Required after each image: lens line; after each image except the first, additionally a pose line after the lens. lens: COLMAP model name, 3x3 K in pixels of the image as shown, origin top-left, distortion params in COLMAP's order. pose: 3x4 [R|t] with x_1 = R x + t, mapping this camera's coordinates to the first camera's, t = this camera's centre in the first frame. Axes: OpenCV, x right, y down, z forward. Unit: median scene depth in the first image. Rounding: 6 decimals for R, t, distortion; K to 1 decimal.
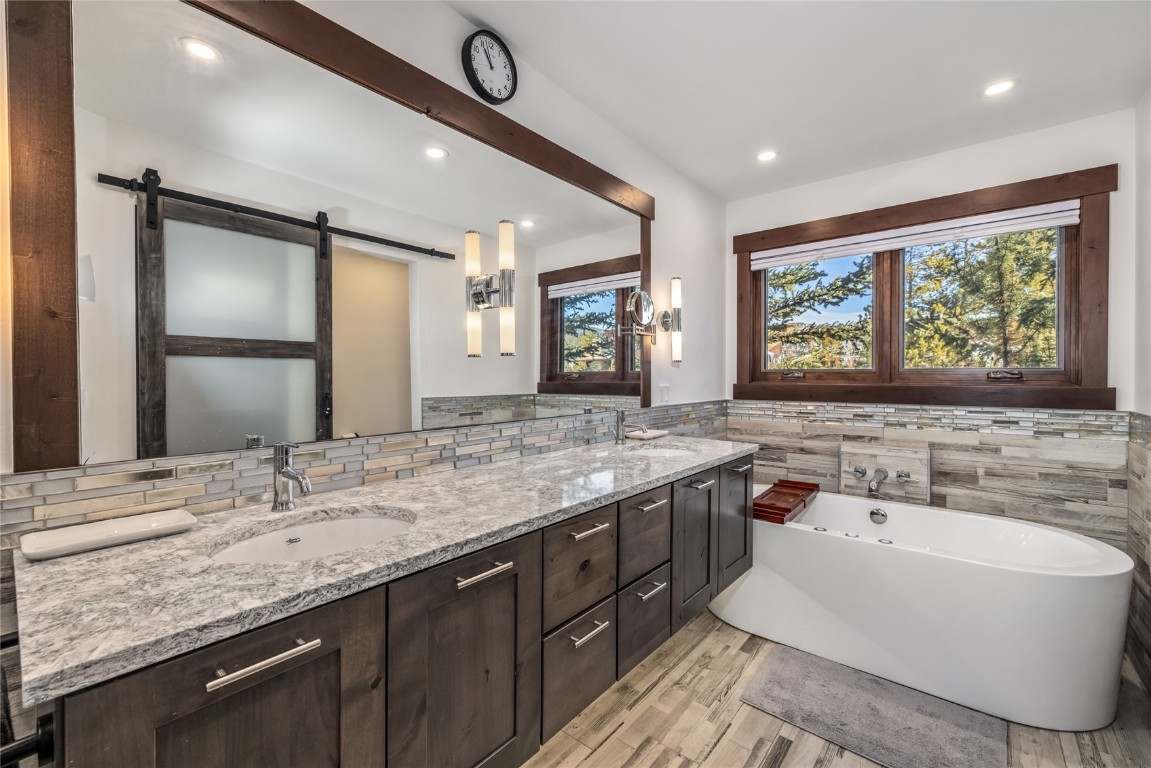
lens RADIAL K [[482.5, 0, 579.6], [0, 482.5, 380.0], [0, 0, 1]] dist [0.002234, 0.000276]
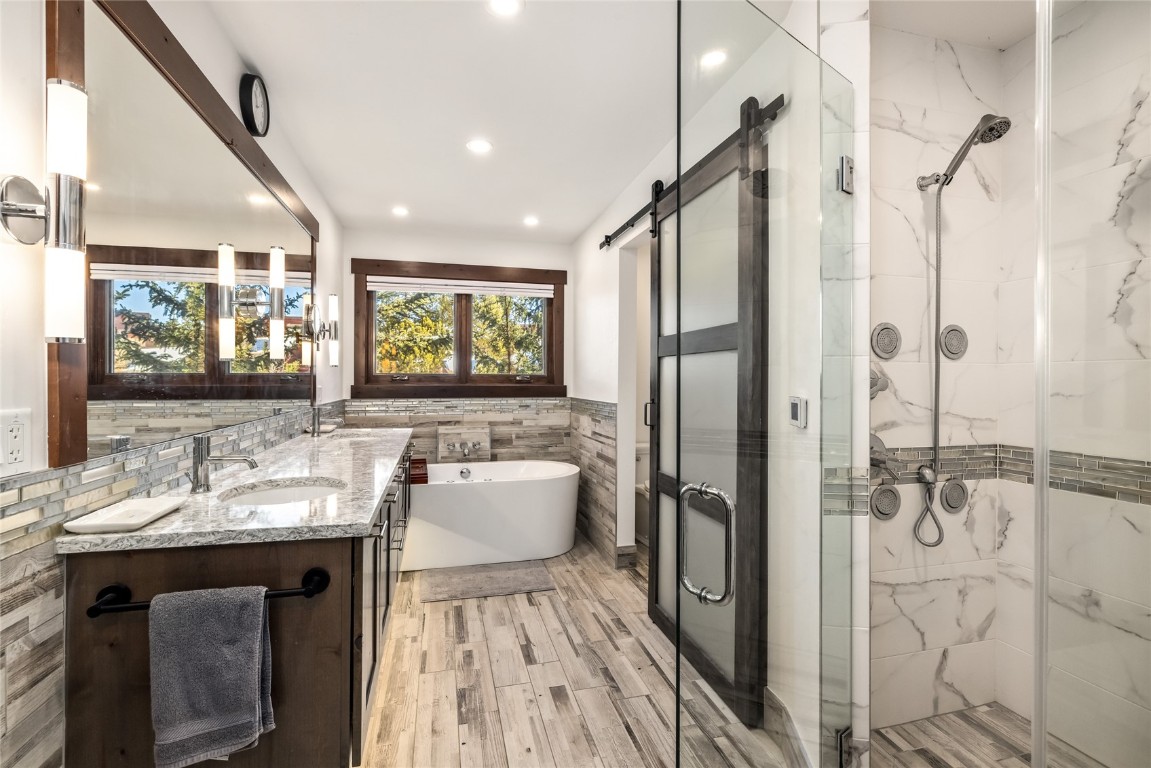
lens RADIAL K [[534.2, 0, 582.2], [0, 534.2, 379.8], [0, 0, 1]] dist [-0.005369, 0.001329]
pose [[0.566769, 0.001025, 0.823876, -0.540577], [0.003354, 0.999988, -0.003551, 0.001214], [-0.823870, 0.004776, 0.566759, -0.233666]]
